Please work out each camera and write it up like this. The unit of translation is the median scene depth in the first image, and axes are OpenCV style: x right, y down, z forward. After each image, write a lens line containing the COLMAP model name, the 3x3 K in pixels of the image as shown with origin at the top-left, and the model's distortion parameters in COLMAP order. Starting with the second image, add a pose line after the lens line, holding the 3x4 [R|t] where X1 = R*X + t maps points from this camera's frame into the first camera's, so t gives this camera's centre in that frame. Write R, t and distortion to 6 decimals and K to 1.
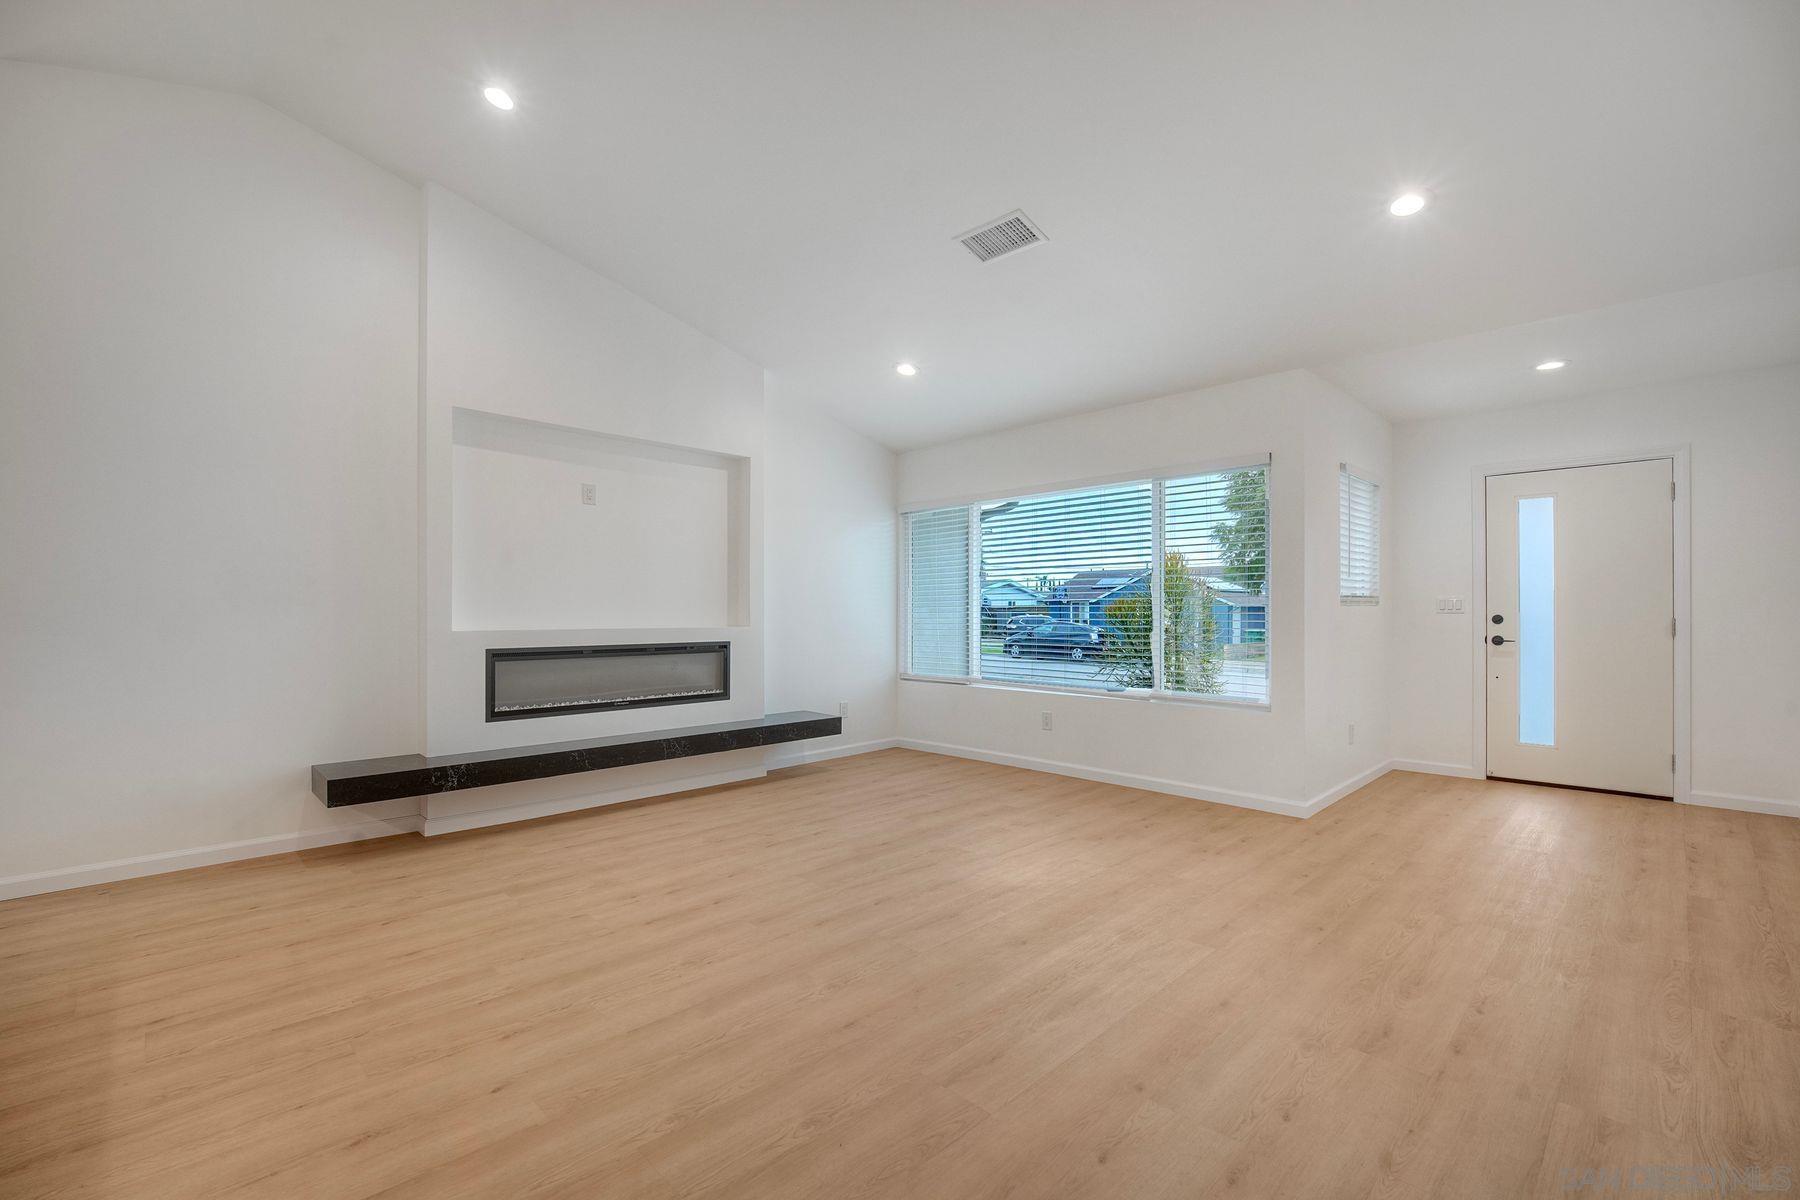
lens RADIAL K [[760.8, 0, 906.5], [0, 760.8, 593.7], [0, 0, 1]] dist [-0.003310, -0.000433]
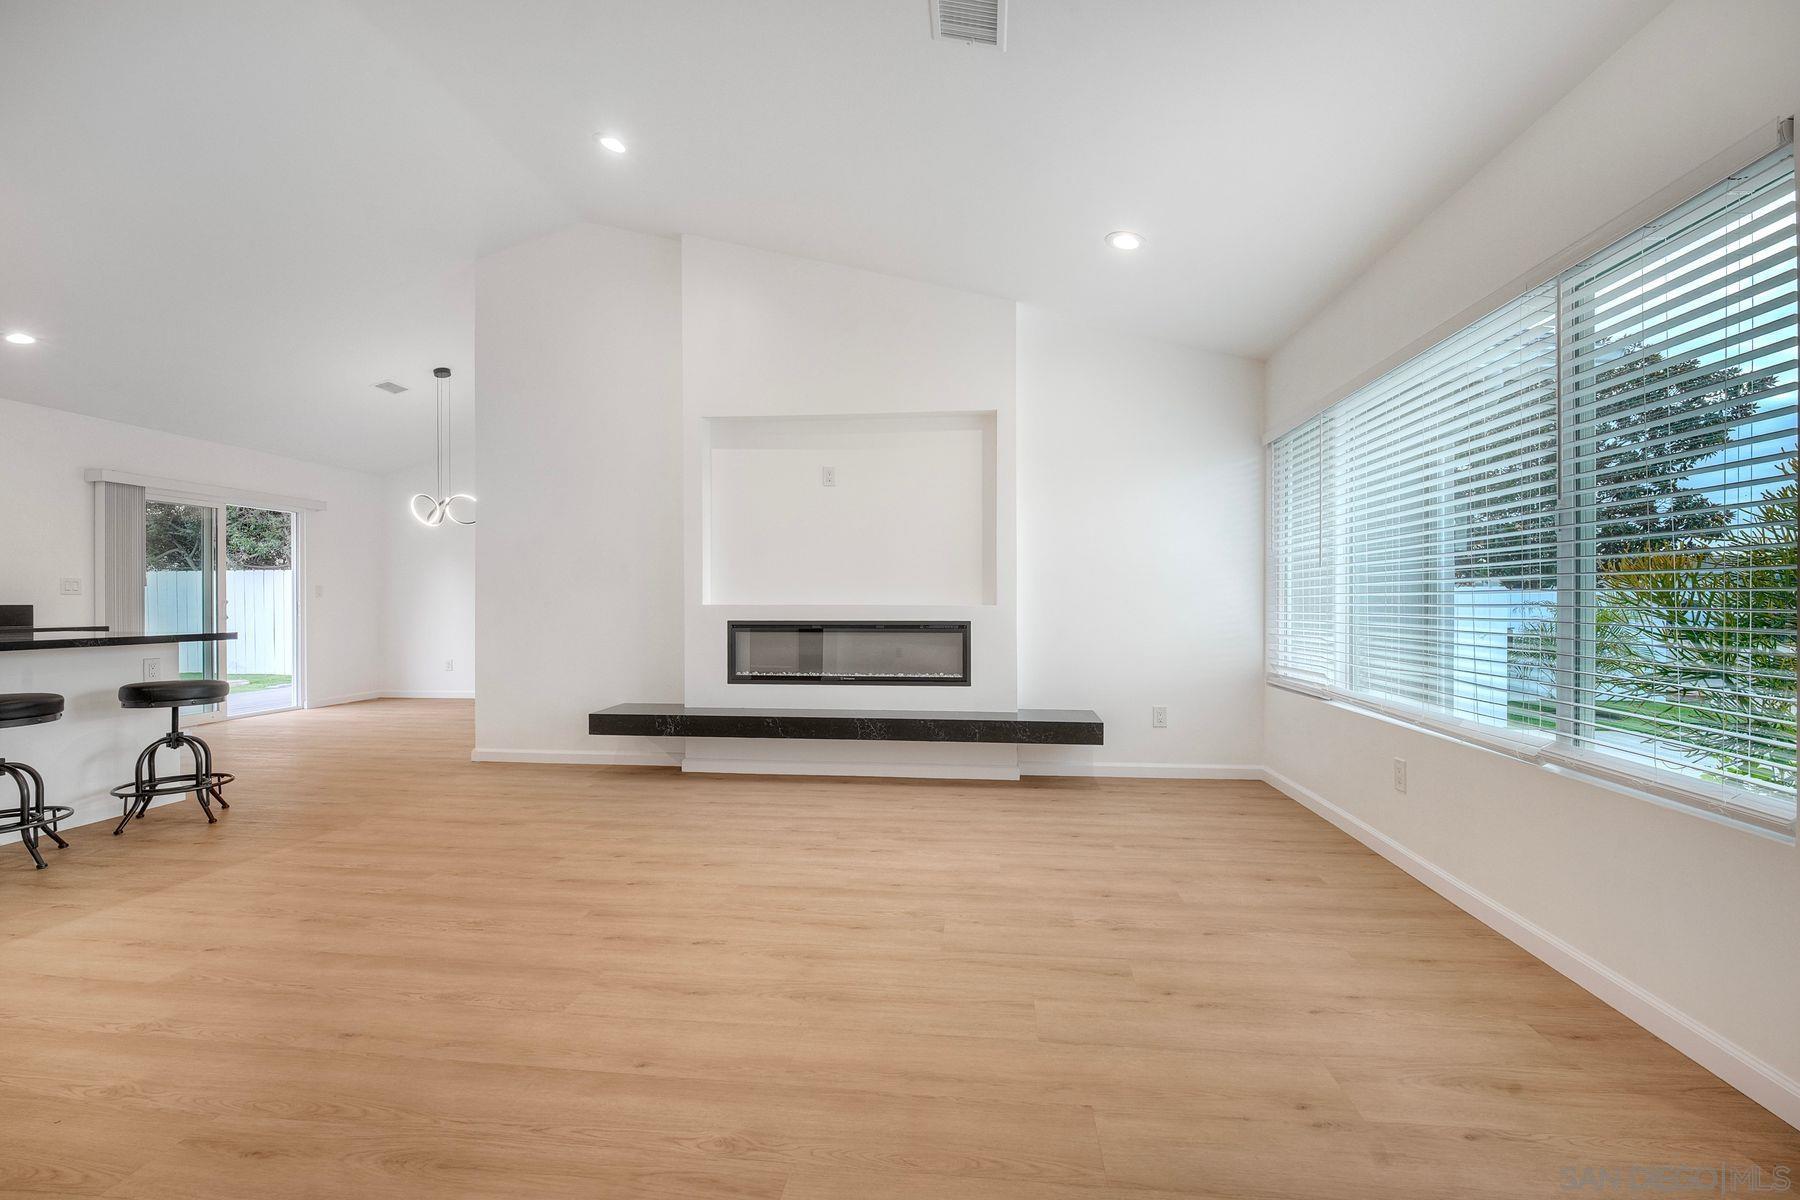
lens RADIAL K [[760.8, 0, 906.5], [0, 760.8, 593.7], [0, 0, 1]] dist [-0.003310, -0.000433]
pose [[0.633199, -0.000976, -0.773988, 0.527469], [0.020473, 0.999670, 0.015489, 0.018556], [0.773718, -0.025653, 0.633010, 0.479496]]
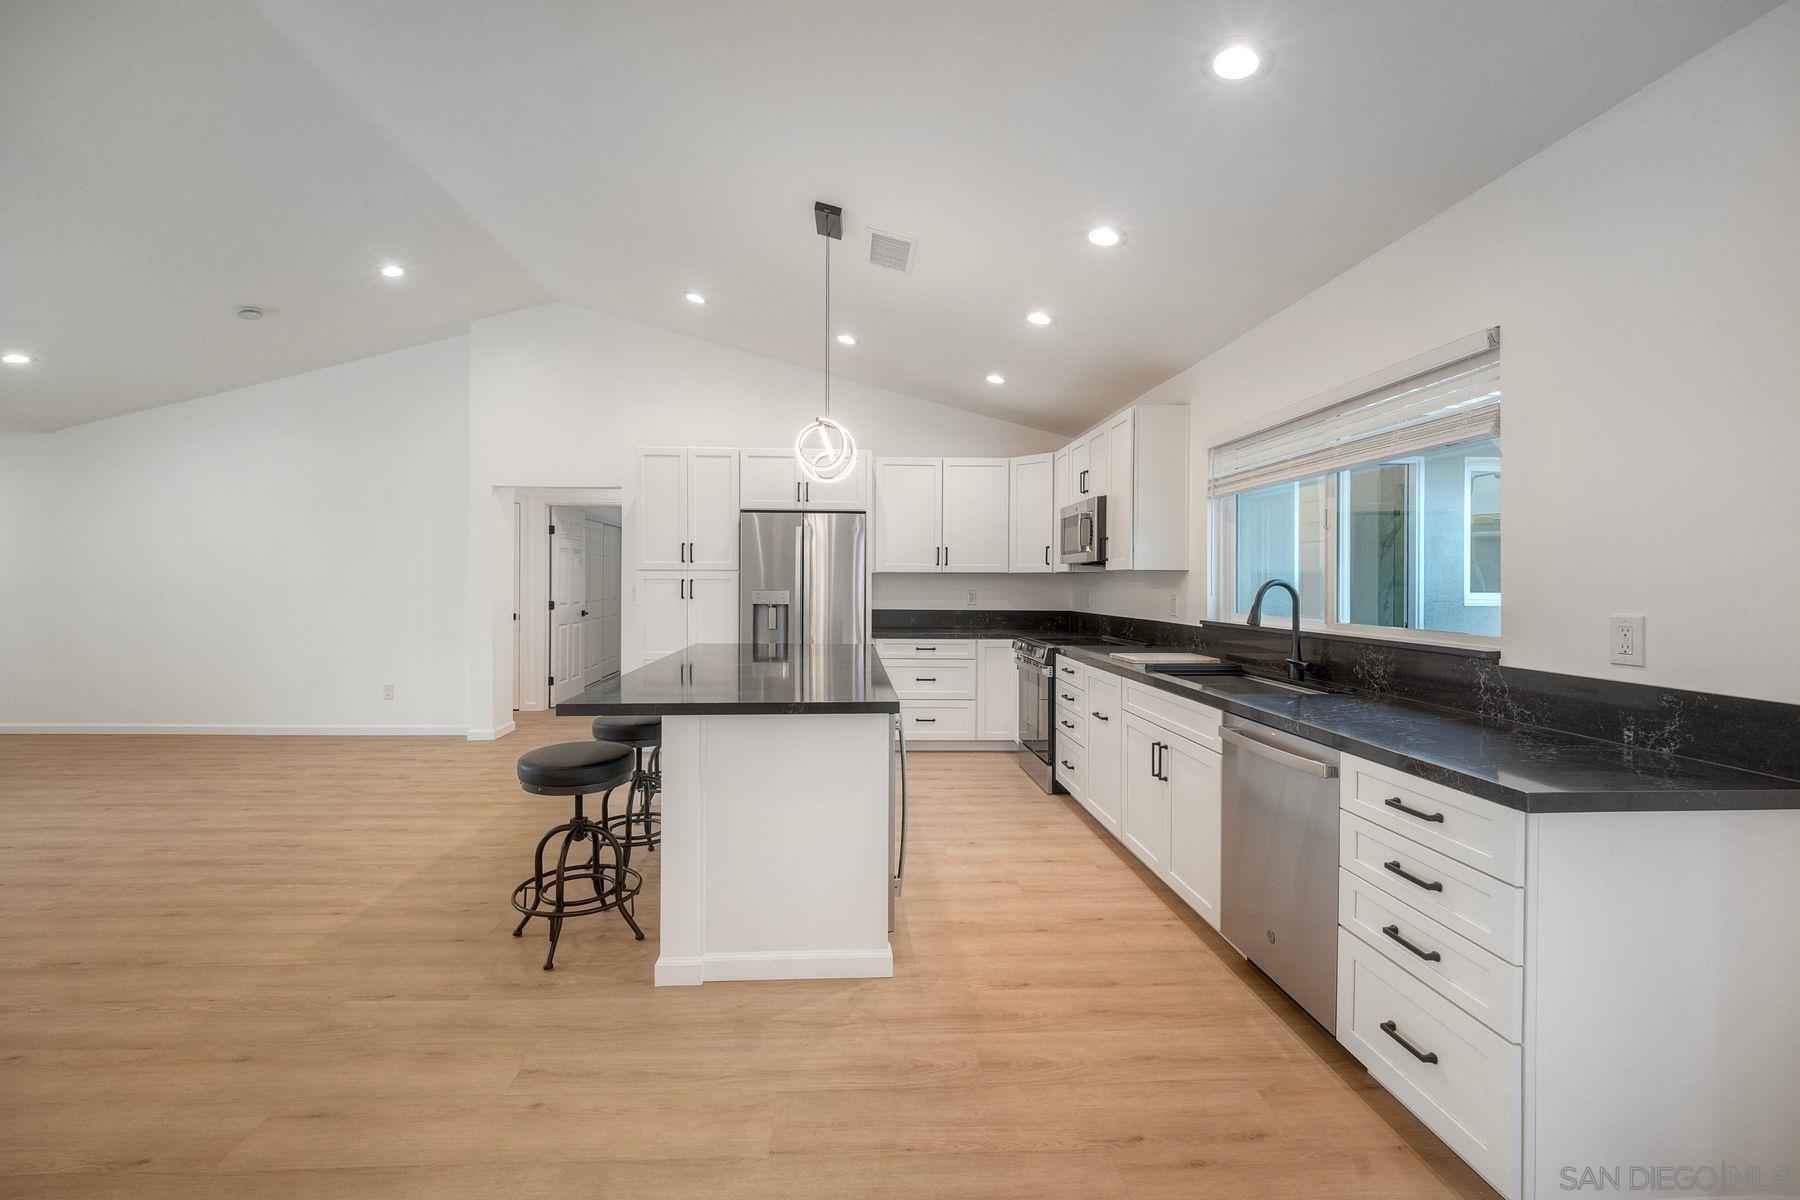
lens RADIAL K [[760.8, 0, 906.5], [0, 760.8, 593.7], [0, 0, 1]] dist [-0.003310, -0.000433]
pose [[-0.757771, -0.009187, 0.652456, -1.384002], [-0.024210, 0.999608, -0.014043, -0.024378], [-0.652071, -0.026437, -0.757697, 0.704443]]
